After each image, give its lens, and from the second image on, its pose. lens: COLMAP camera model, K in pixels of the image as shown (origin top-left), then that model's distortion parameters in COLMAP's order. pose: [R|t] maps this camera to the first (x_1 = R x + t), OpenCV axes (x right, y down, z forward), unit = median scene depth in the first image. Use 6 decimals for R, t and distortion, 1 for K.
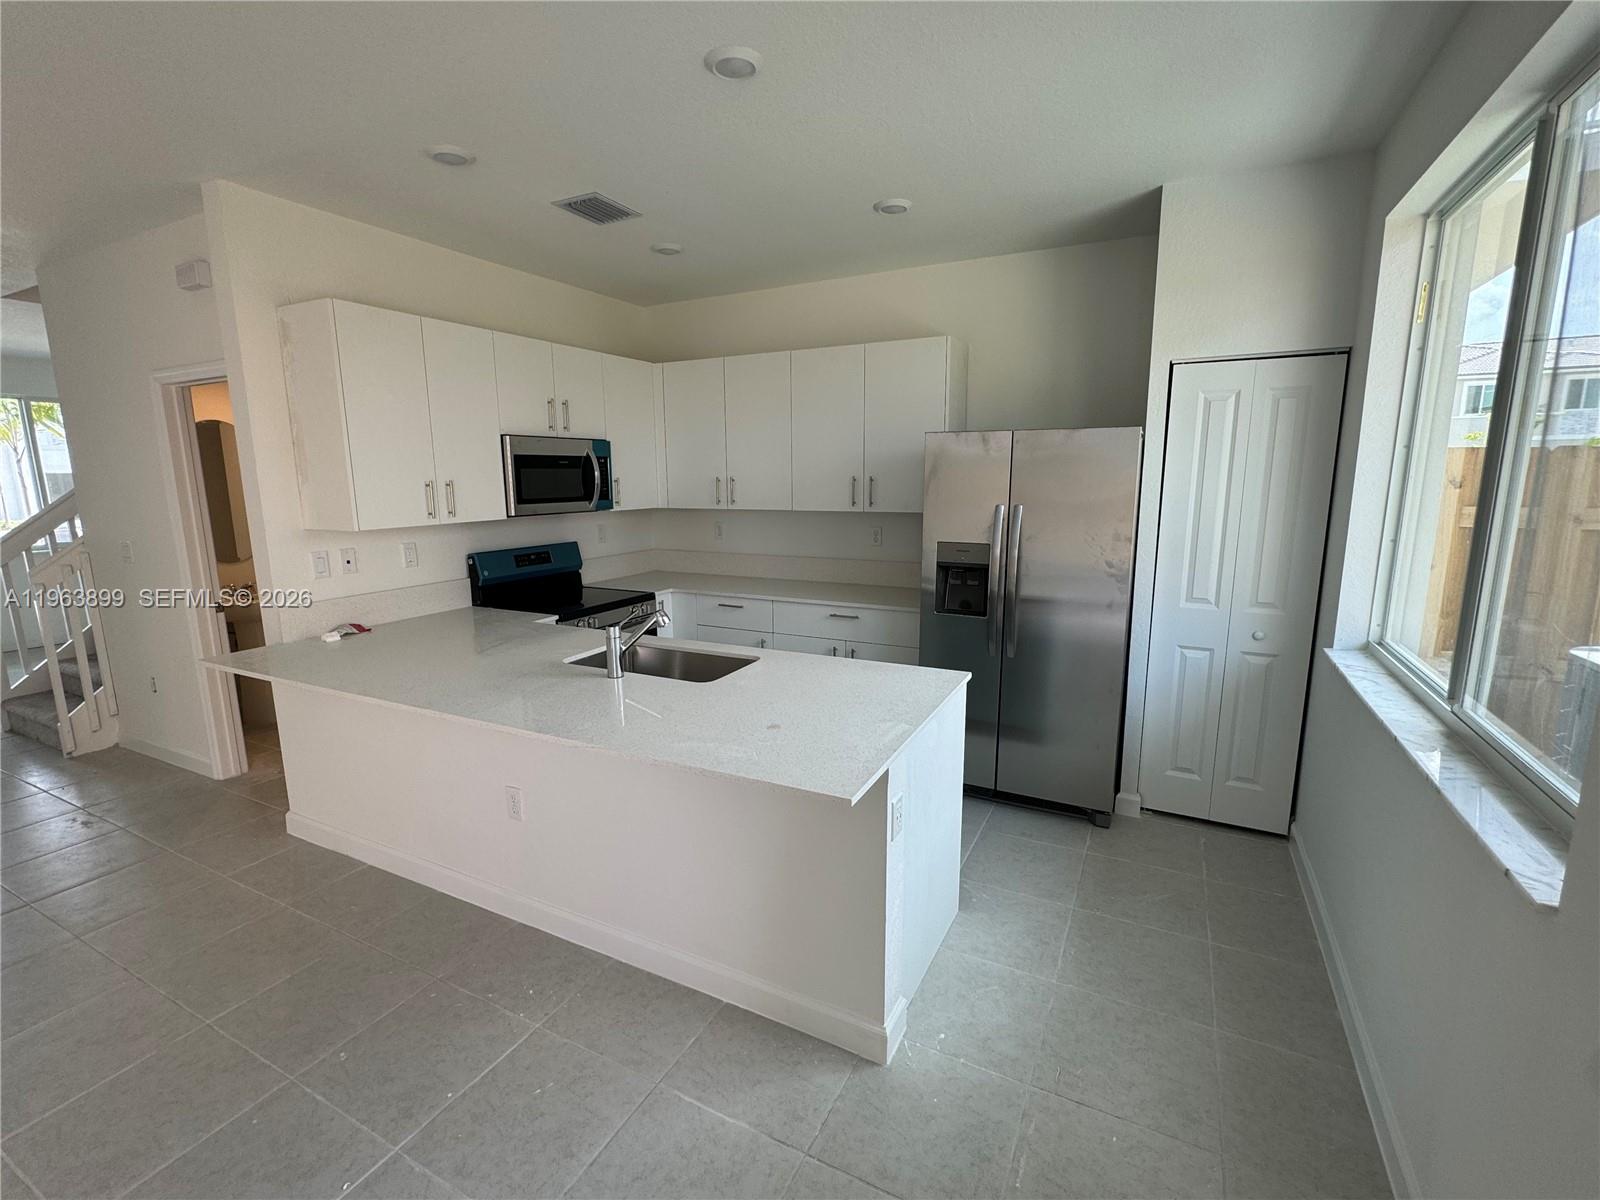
lens RADIAL K [[731.3, 0, 793.1], [0, 731.3, 602.3], [0, 0, 1]] dist [-0.000617, -0.002479]
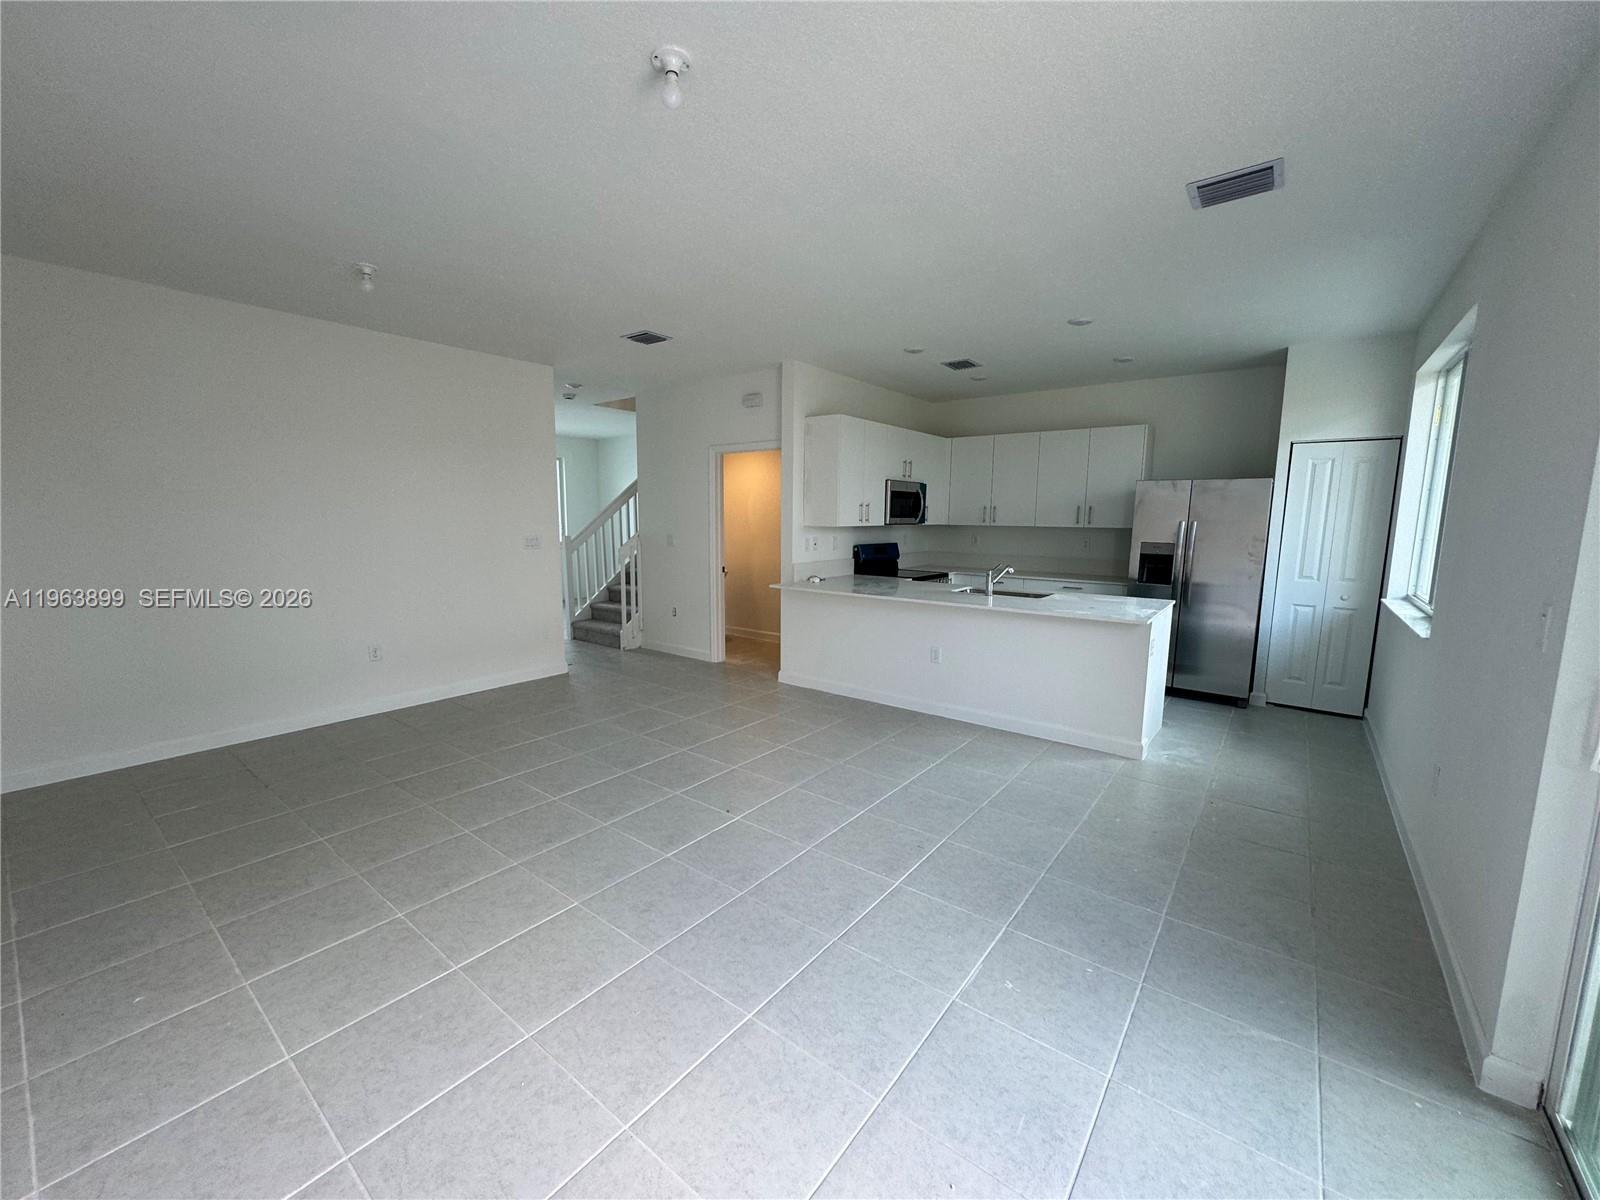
lens RADIAL K [[639.0, 0, 802.4], [0, 639.0, 600.8], [0, 0, 1]] dist [0.000555, -0.000125]
pose [[0.983607, 0.041104, -0.175579, -0.336375], [-0.048002, 0.998226, -0.035223, 0.155241], [0.173819, 0.043073, 0.983835, -0.664364]]
